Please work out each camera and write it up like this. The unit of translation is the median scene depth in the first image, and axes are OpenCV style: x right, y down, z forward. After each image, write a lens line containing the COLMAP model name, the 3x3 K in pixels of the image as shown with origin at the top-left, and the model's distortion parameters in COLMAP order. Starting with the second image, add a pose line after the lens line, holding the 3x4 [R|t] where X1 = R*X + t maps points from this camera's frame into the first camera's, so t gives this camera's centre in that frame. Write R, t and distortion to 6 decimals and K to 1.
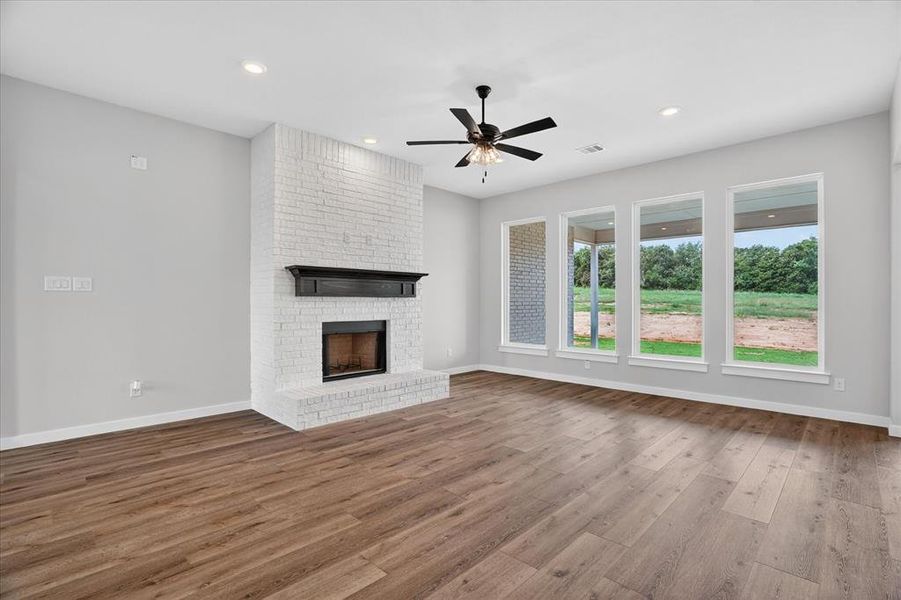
lens RADIAL K [[418.3, 0, 445.8], [0, 418.3, 304.8], [0, 0, 1]] dist [-0.035499, 0.005563]
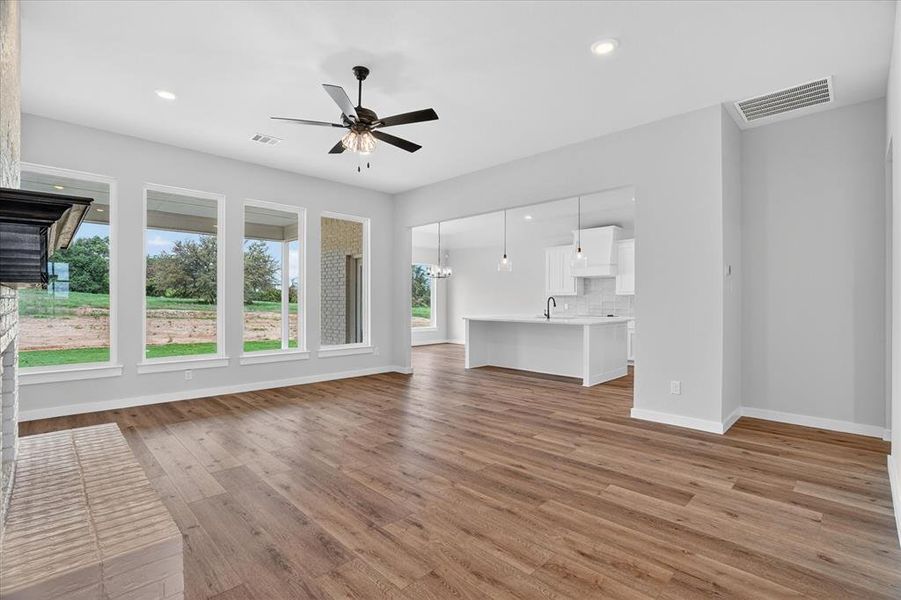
lens RADIAL K [[418.3, 0, 452.9], [0, 418.3, 303.8], [0, 0, 1]] dist [-0.035499, 0.005563]
pose [[0.002399, -0.004591, 0.999987, -0.522938], [-0.000497, 0.999989, 0.004592, -0.003887], [-0.999997, -0.000508, 0.002396, 0.498483]]
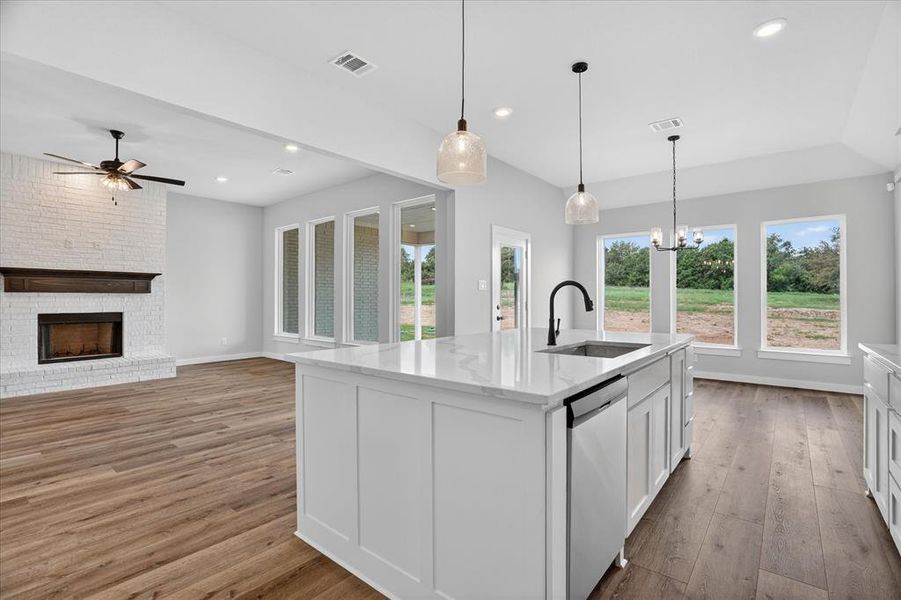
lens RADIAL K [[418.3, 0, 457.2], [0, 418.3, 295.0], [0, 0, 1]] dist [-0.035499, 0.005563]
pose [[0.994321, 0.001335, 0.106416, 0.665220], [-0.000142, 0.999937, -0.011221, 0.000130], [-0.106424, 0.011142, 0.994258, -0.251339]]
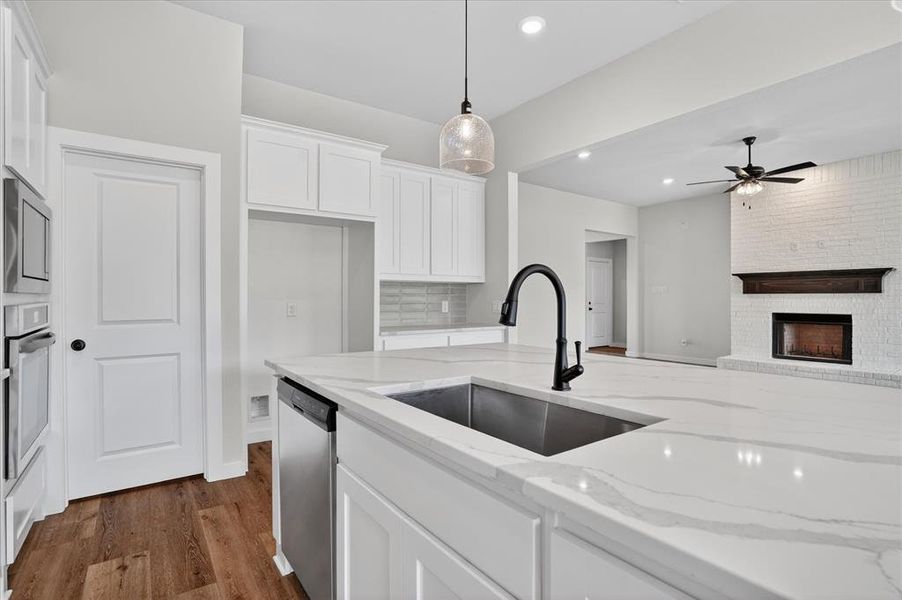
lens RADIAL K [[440.1, 0, 453.3], [0, 440.1, 298.9], [0, 0, 1]] dist [-0.016224, -0.000425]
pose [[-0.163394, 0.002851, -0.986557, 1.078349], [-0.004977, 0.999981, 0.003714, -0.002405], [0.986548, 0.005517, -0.163377, 0.182019]]
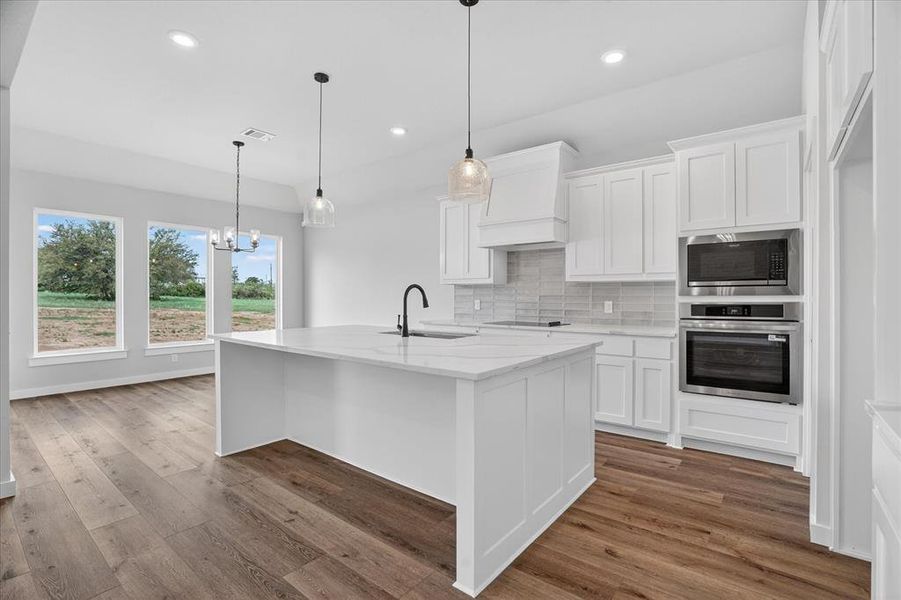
lens RADIAL K [[418.3, 0, 455.5], [0, 418.3, 292.6], [0, 0, 1]] dist [-0.035499, 0.005563]
pose [[-0.113108, 0.009070, 0.993541, 0.251334], [0.002631, 0.999958, -0.008829, -0.003628], [-0.993579, 0.001615, -0.113127, 0.199138]]
